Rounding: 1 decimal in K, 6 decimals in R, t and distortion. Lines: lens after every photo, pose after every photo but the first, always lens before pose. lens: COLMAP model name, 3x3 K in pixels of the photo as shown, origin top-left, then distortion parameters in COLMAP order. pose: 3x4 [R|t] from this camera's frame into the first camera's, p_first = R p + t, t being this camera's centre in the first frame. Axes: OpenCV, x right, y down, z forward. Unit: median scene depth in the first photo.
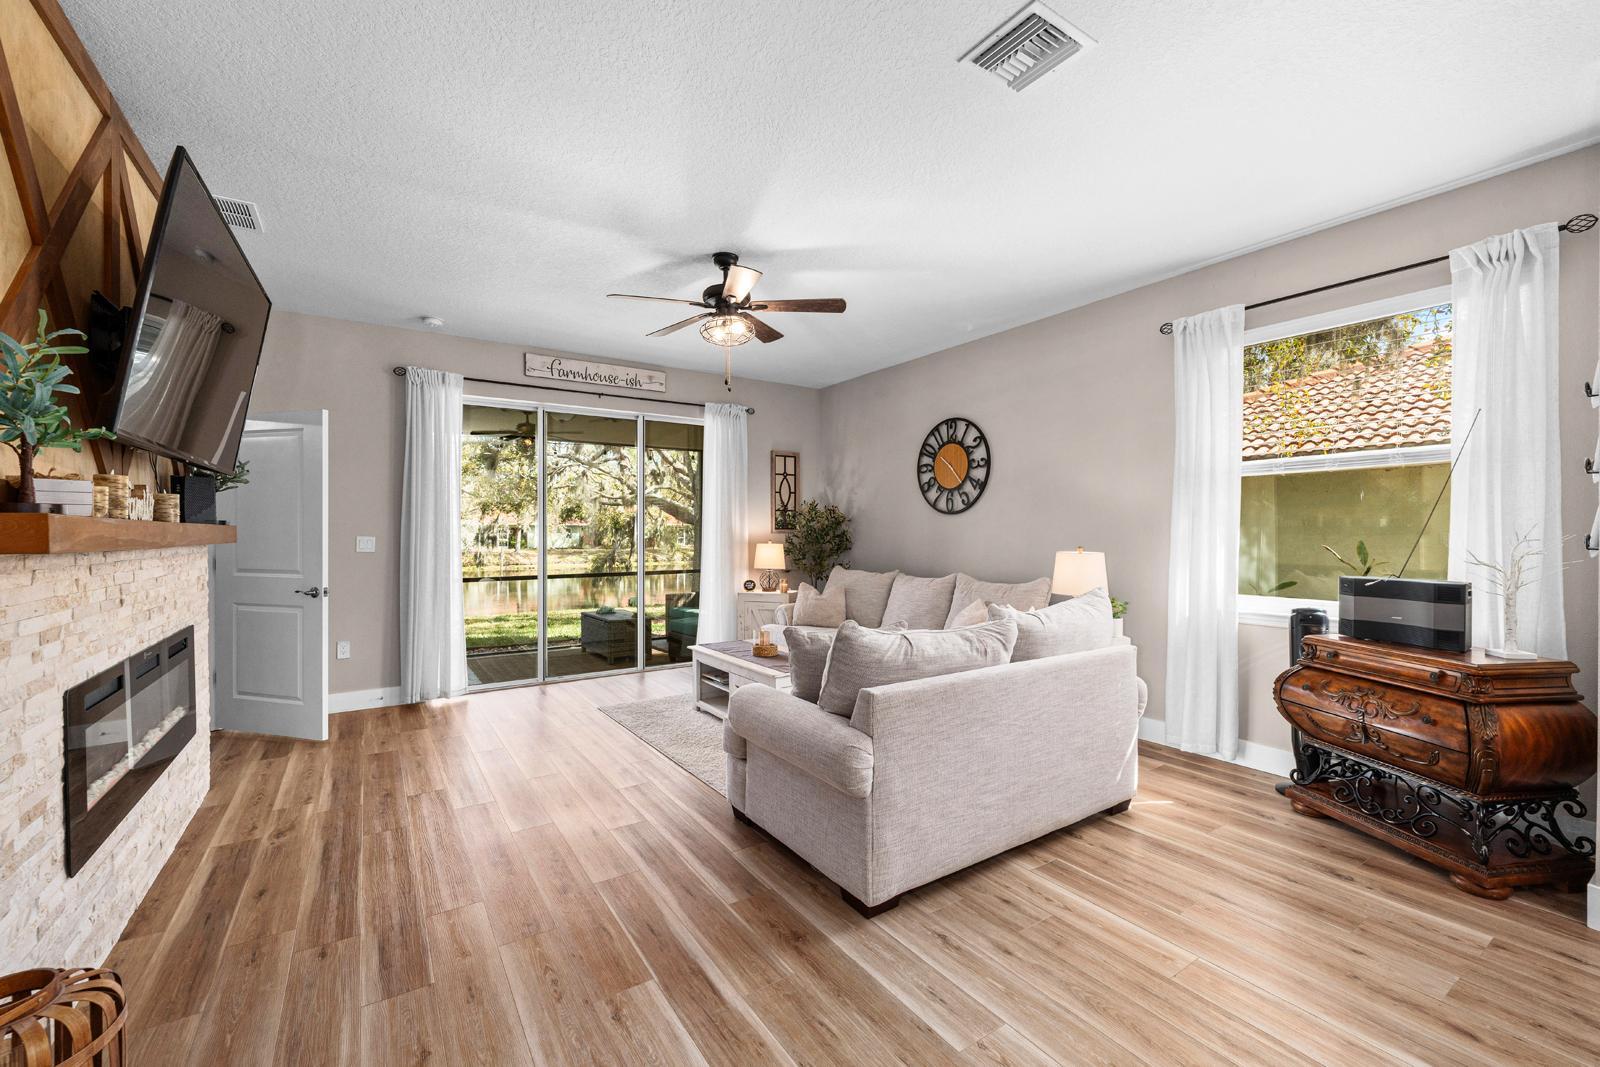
lens RADIAL K [[653.9, 0, 798.1], [0, 653.9, 536.4], [0, 0, 1]] dist [0.000385, -0.000611]
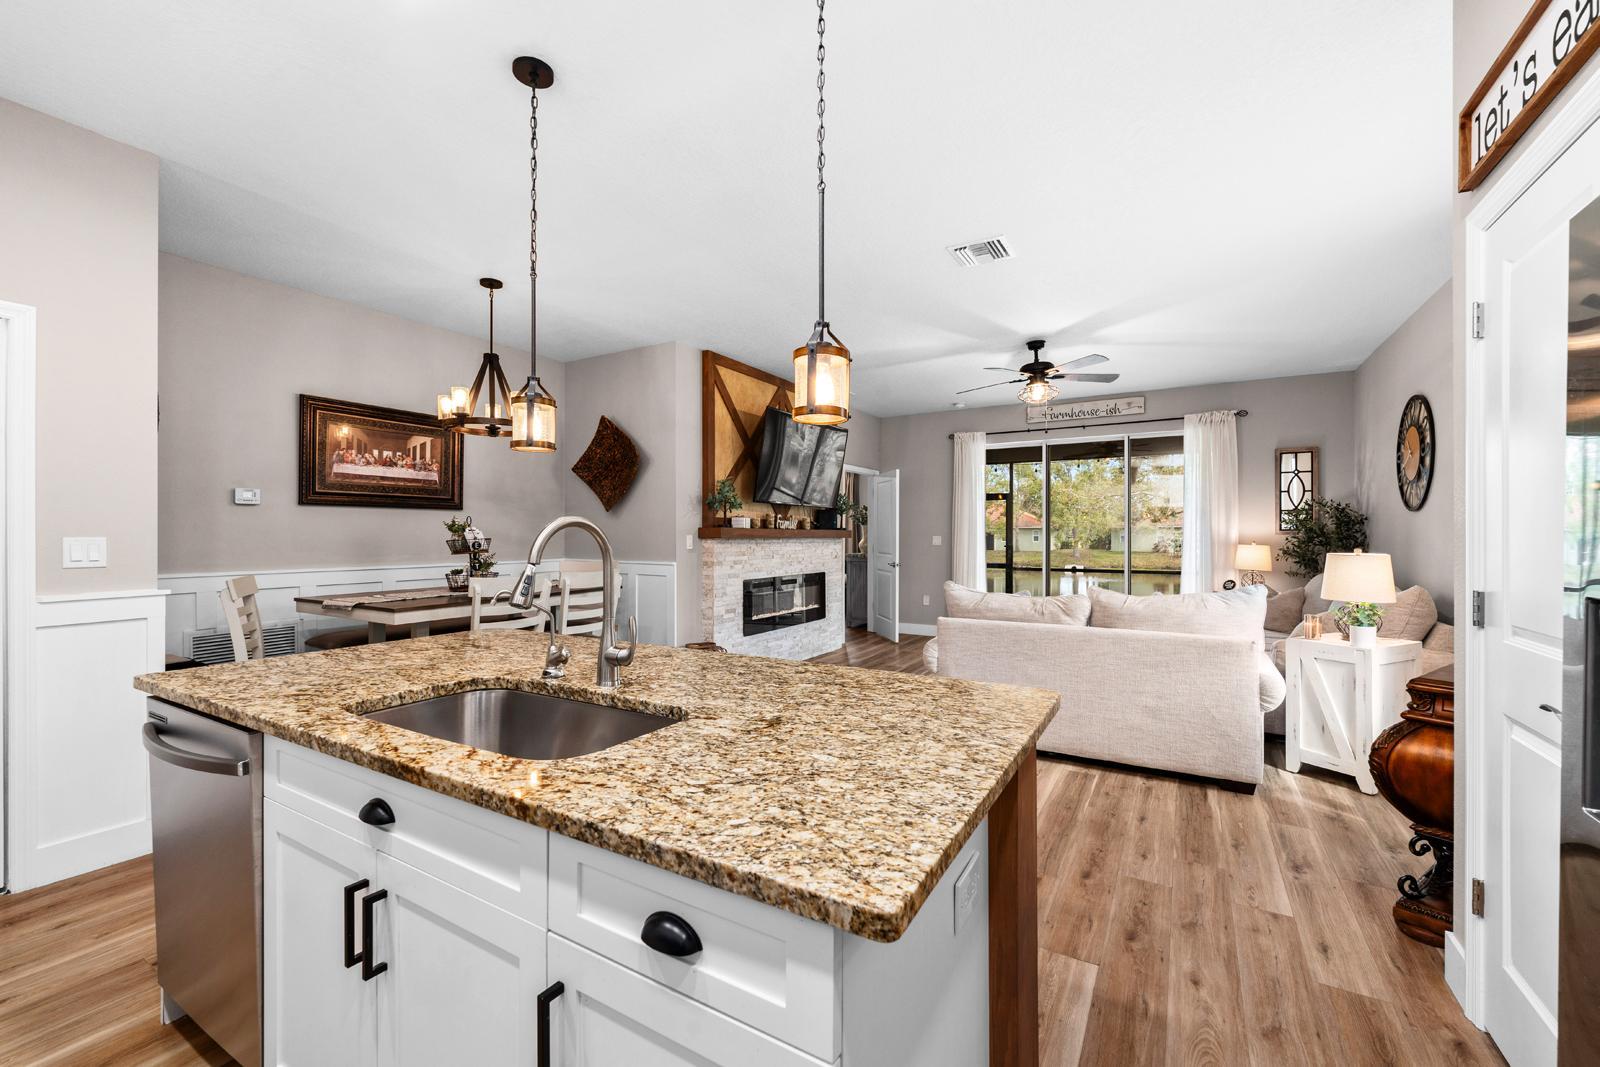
lens RADIAL K [[653.9, 0, 799.9], [0, 653.9, 535.0], [0, 0, 1]] dist [0.000385, -0.000611]
pose [[0.438974, 0.002165, -0.898497, 0.635990], [-0.006648, 0.999978, -0.000838, 0.001993], [0.898475, 0.006341, 0.438979, -0.068920]]
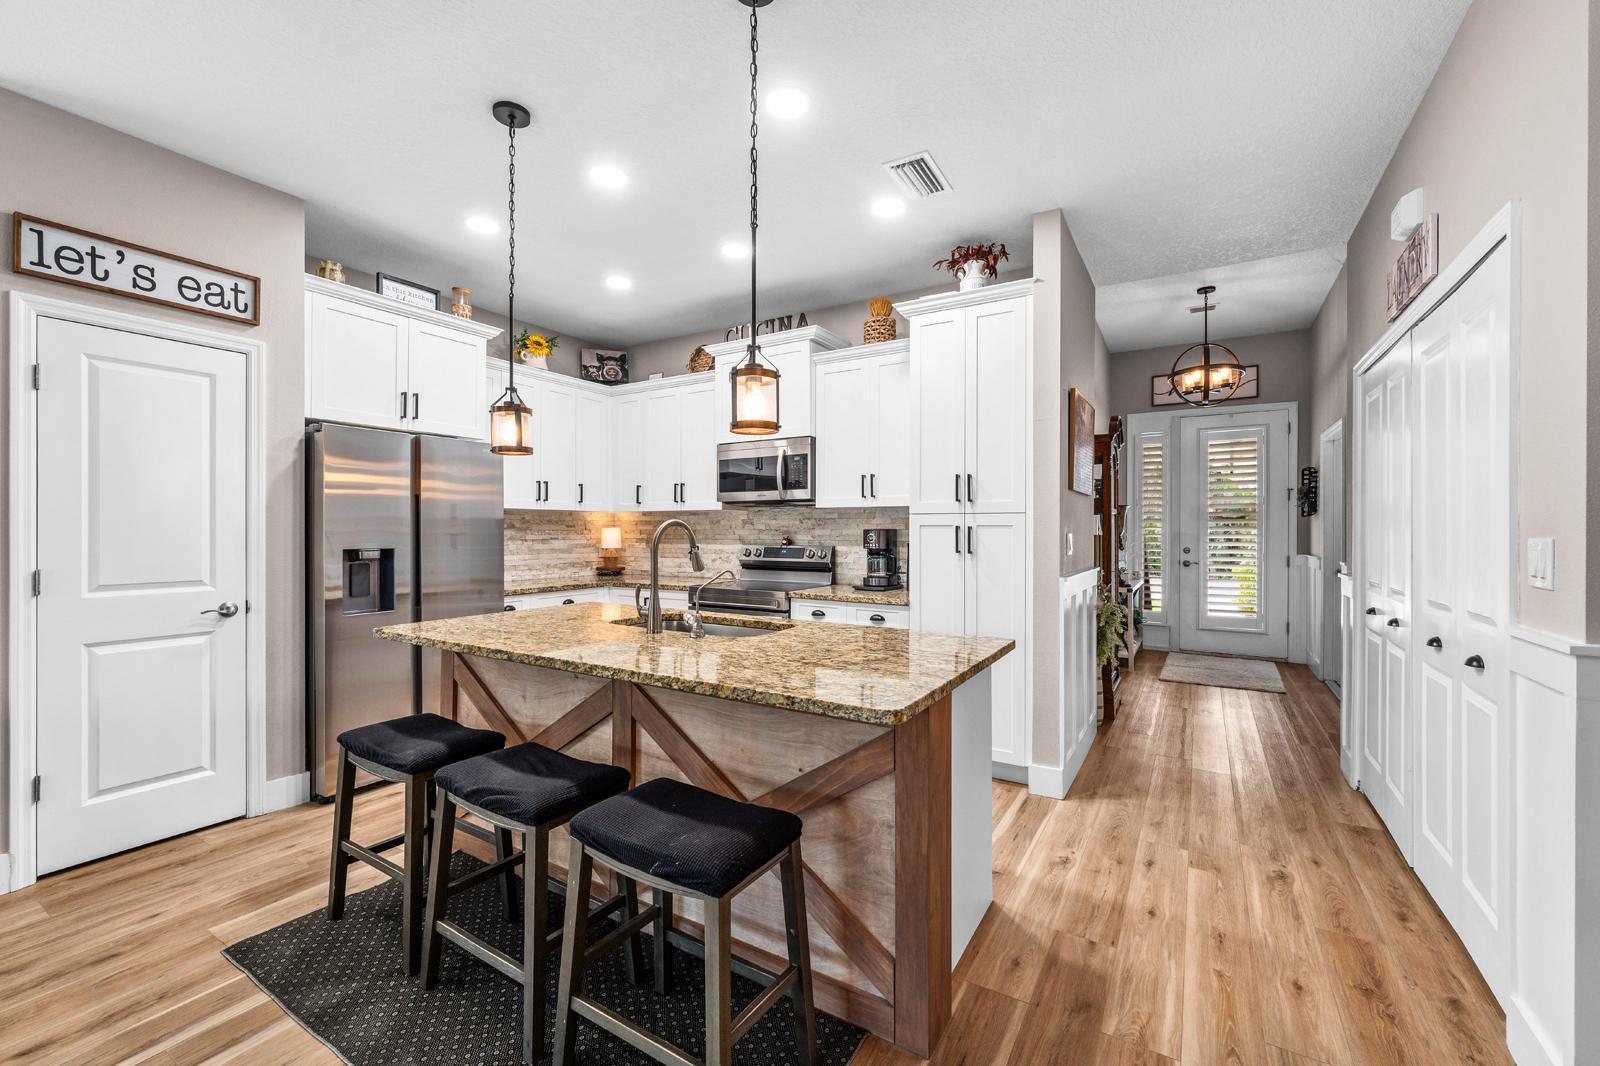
lens RADIAL K [[653.9, 0, 797.8], [0, 653.9, 531.2], [0, 0, 1]] dist [0.000385, -0.000611]
pose [[-0.421027, -0.000870, 0.907048, -0.102340], [0.003593, 0.999990, 0.002626, 0.002028], [-0.907041, 0.004365, -0.421020, 0.080802]]
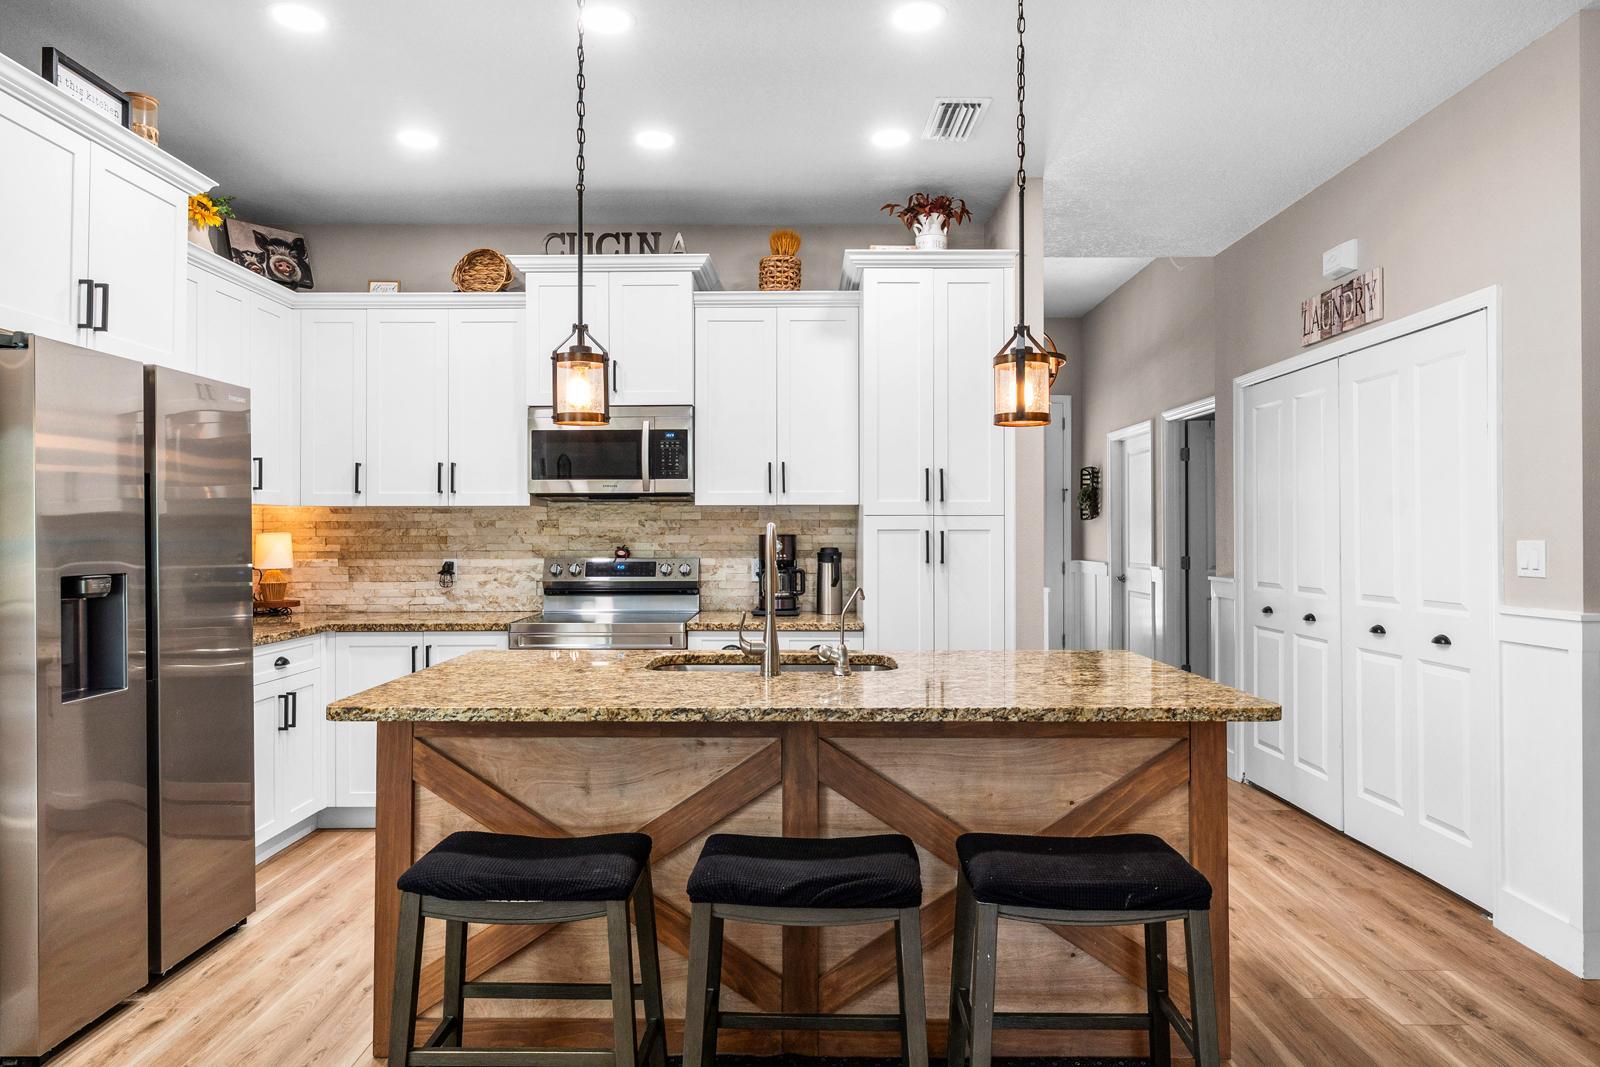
lens RADIAL K [[982.8, 0, 797.8], [0, 982.8, 531.2], [0, 0, 1]] dist [0.009887, -0.006094]
pose [[-0.831349, 0.004691, 0.555731, 0.048693], [0.005883, 0.999983, 0.000360, -0.001085], [-0.555720, 0.003569, -0.831362, 0.380094]]
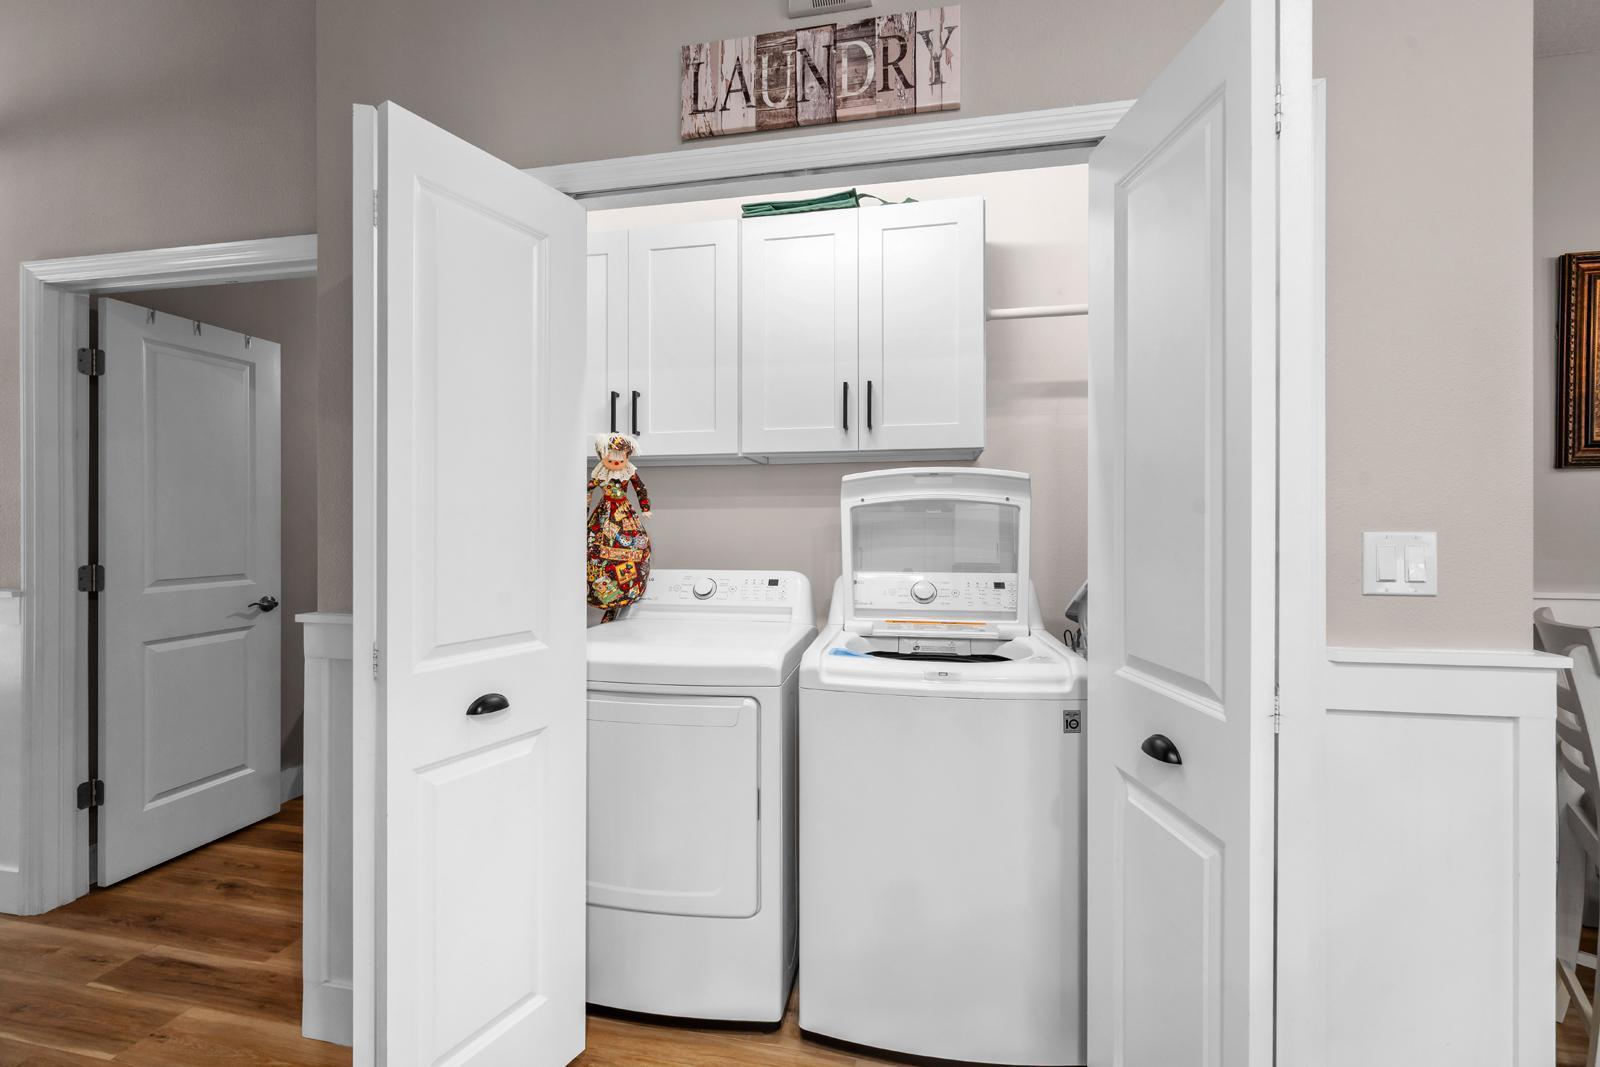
lens RADIAL K [[653.9, 0, 791.5], [0, 653.9, 525.5], [0, 0, 1]] dist [0.000385, -0.000611]
pose [[-0.704333, 0.002468, -0.709866, 0.308230], [-0.003747, 0.999967, 0.007194, 0.003822], [0.709860, 0.007727, -0.704300, -0.304827]]
